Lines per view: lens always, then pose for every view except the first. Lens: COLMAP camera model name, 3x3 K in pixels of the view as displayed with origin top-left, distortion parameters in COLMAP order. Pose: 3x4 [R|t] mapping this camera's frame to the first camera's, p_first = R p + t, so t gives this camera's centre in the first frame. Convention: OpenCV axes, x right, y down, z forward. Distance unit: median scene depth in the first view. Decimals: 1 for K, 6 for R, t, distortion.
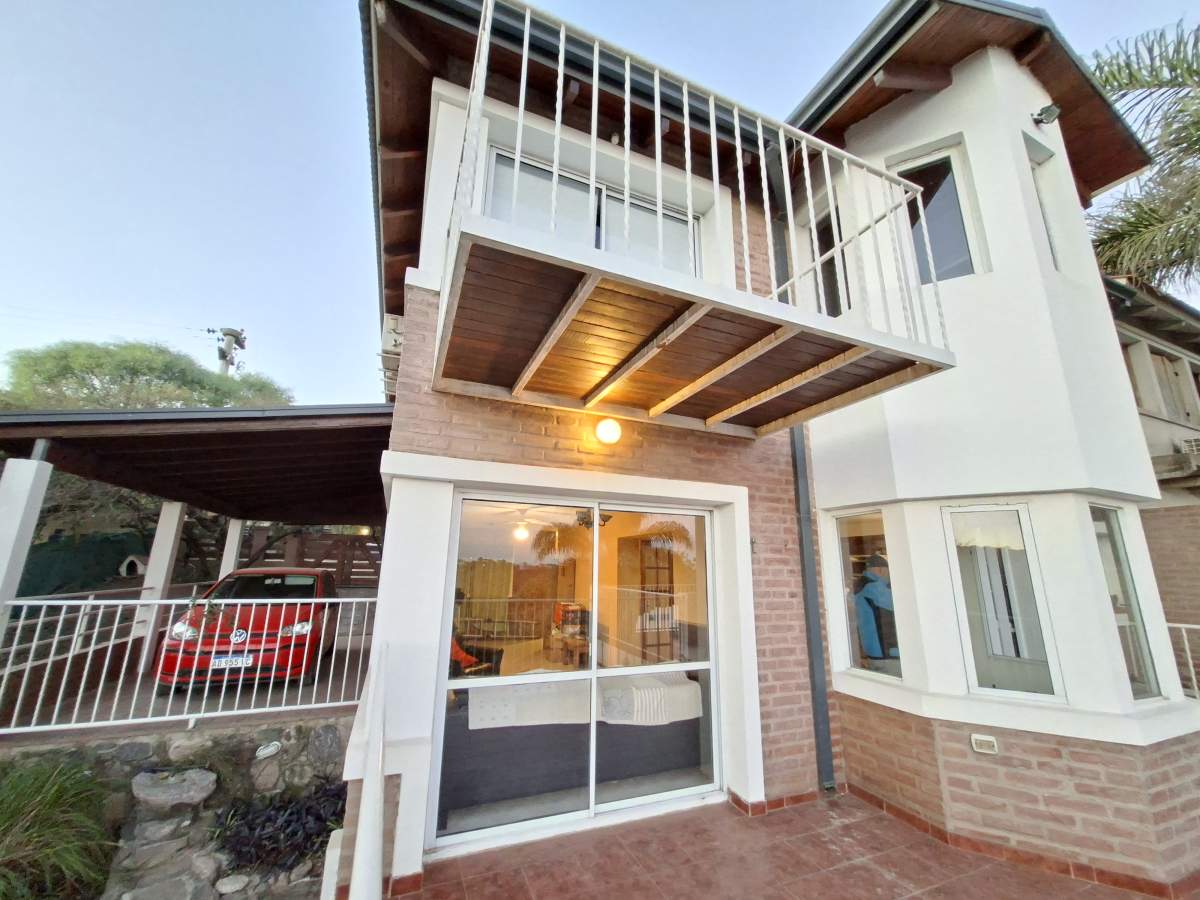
lens RADIAL K [[474.9, 0, 600.0], [0, 474.9, 450.0], [0, 0, 1]] dist [0.006562, -0.000023]
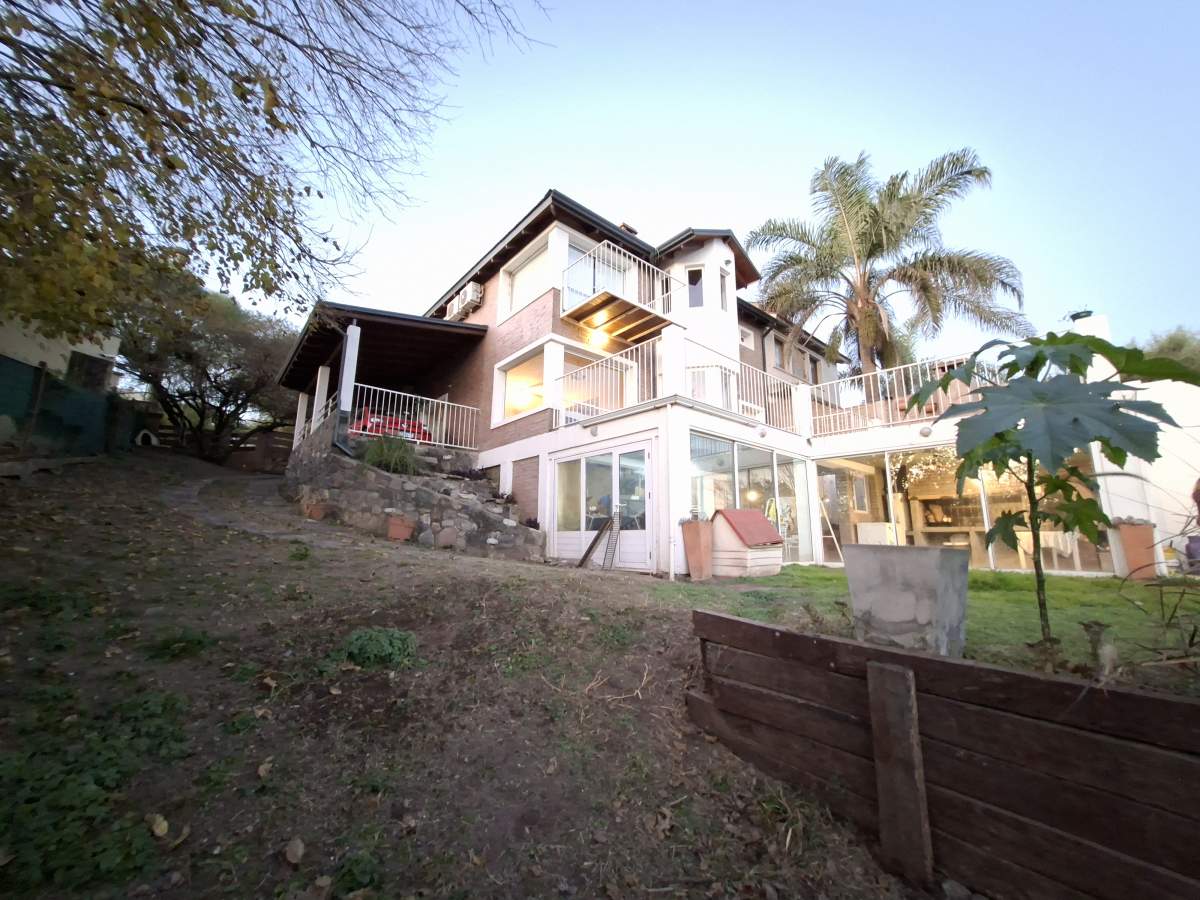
lens RADIAL K [[474.9, 0, 600.0], [0, 474.9, 450.0], [0, 0, 1]] dist [0.006562, -0.000023]
pose [[0.956067, 0.056126, 0.287726, -0.806266], [-0.070868, 0.996640, 0.041069, 0.538542], [-0.284454, -0.059655, 0.956832, -1.997639]]
